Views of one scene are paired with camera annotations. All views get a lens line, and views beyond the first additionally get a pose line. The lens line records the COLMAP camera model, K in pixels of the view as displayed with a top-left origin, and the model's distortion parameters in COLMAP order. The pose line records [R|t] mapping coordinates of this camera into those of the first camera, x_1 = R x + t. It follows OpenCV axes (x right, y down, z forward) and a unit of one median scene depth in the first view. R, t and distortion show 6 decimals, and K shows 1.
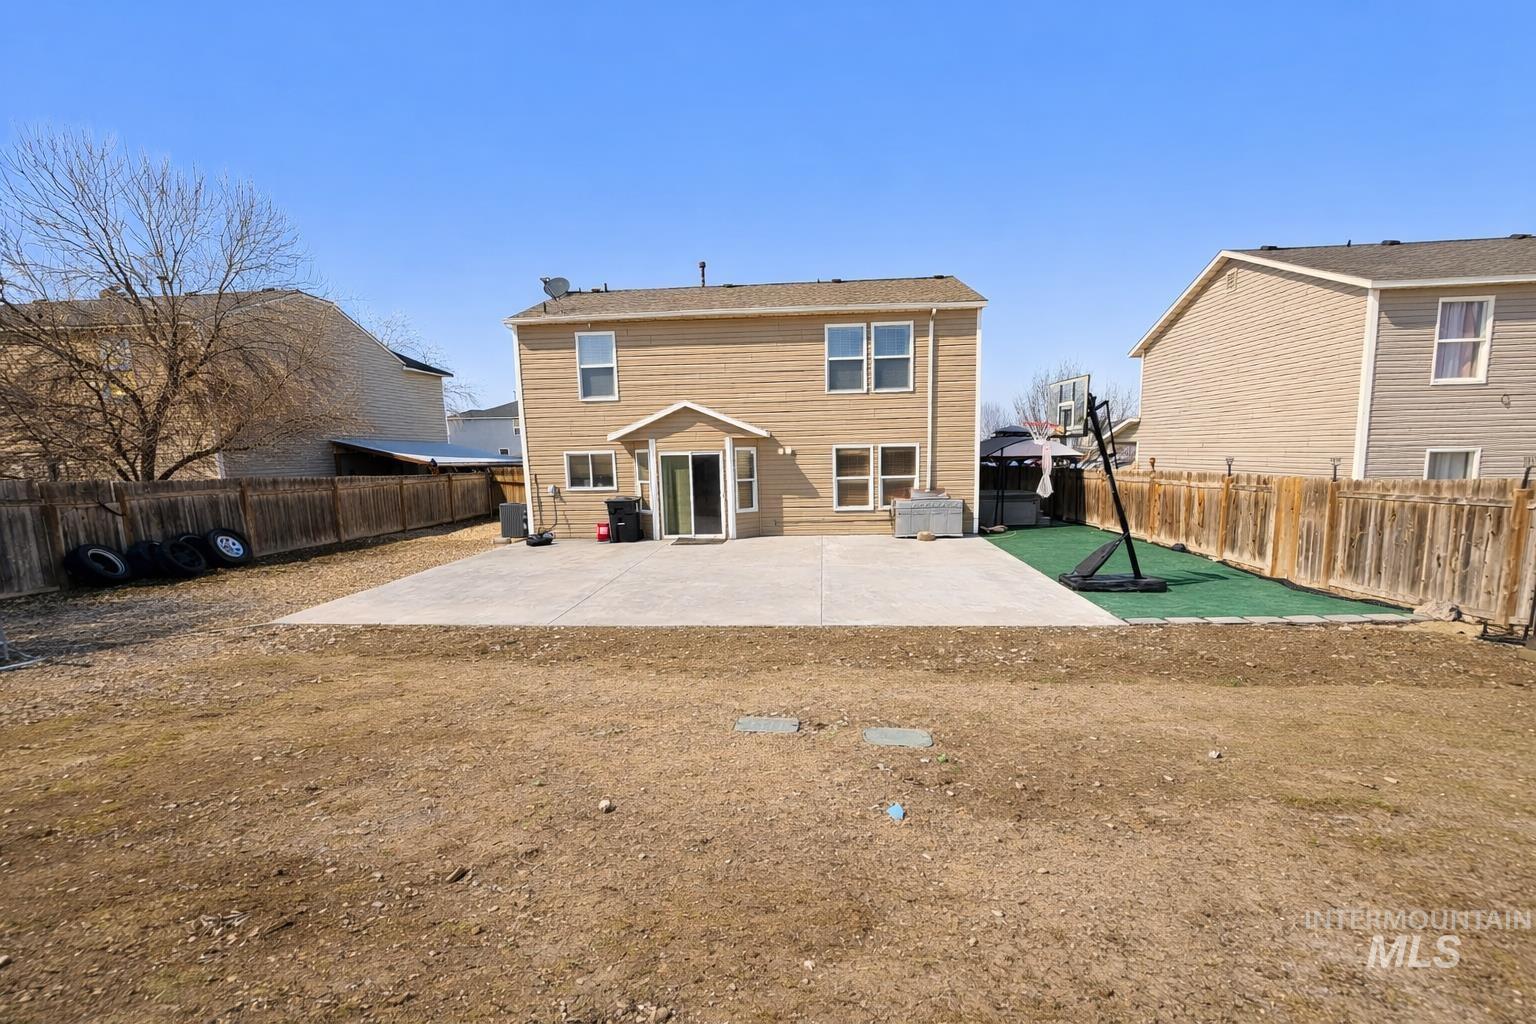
lens RADIAL K [[712.6, 0, 768.0], [0, 712.6, 512.0], [0, 0, 1]] dist [0.002308, 0.000161]
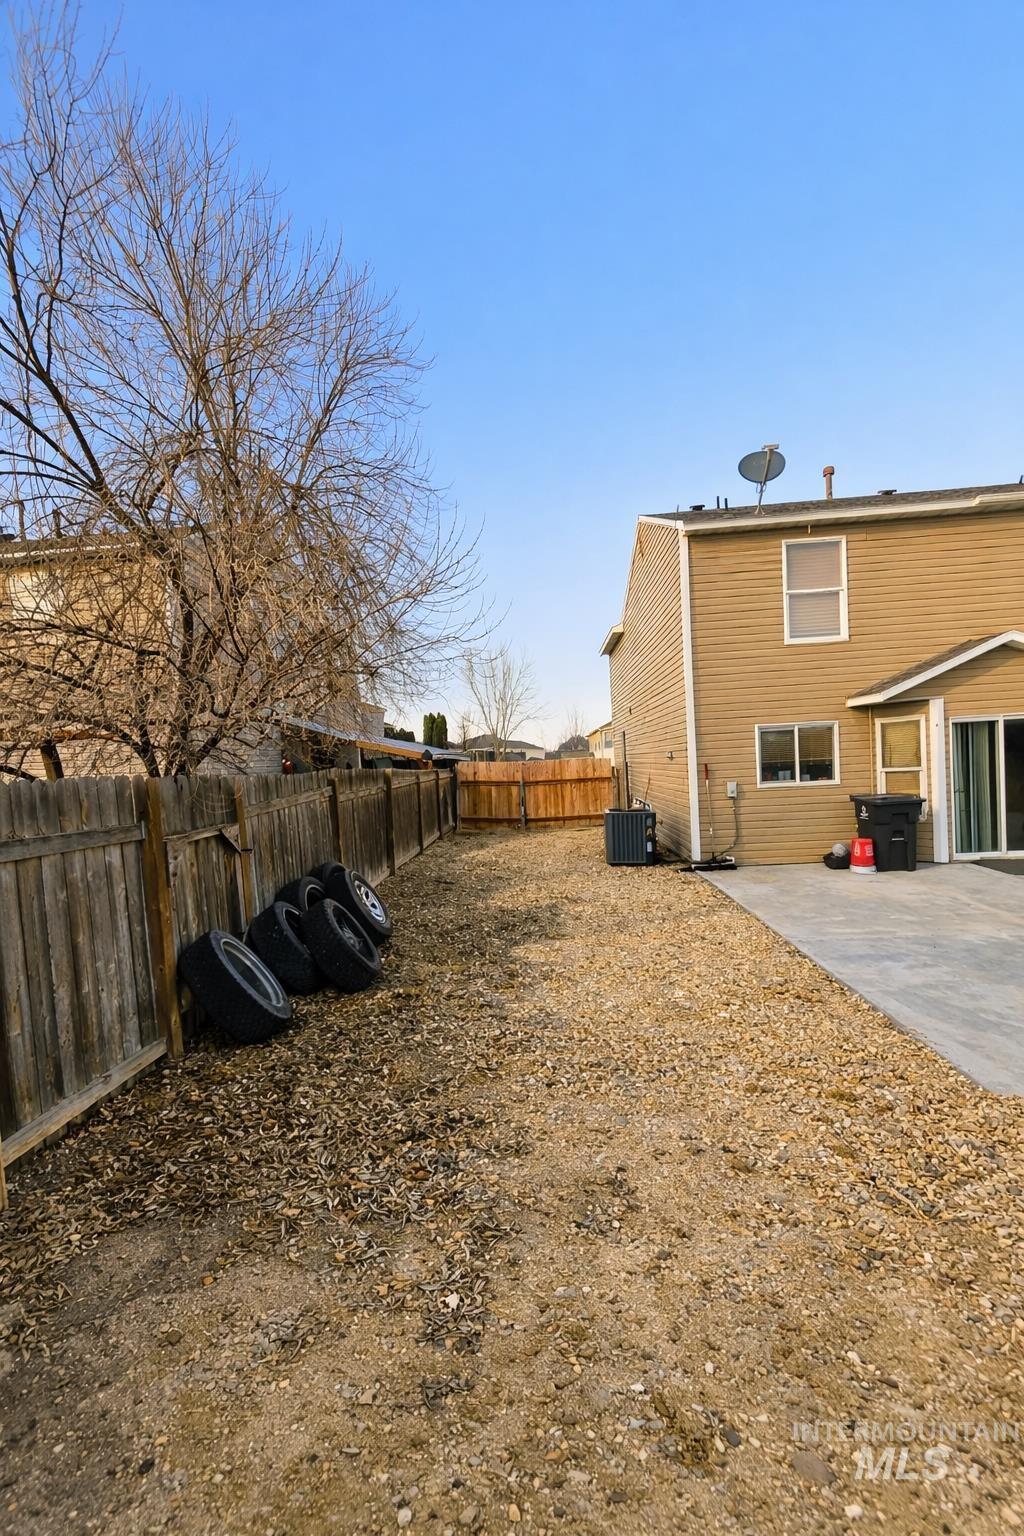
lens RADIAL K [[712.6, 0, 512.0], [0, 712.6, 768.0], [0, 0, 1]] dist [0.002308, 0.000161]
pose [[0.998703, -0.041034, 0.030141, -0.521632], [0.043392, 0.995663, -0.082290, -0.006317], [-0.026634, 0.083491, 0.996152, 0.377571]]
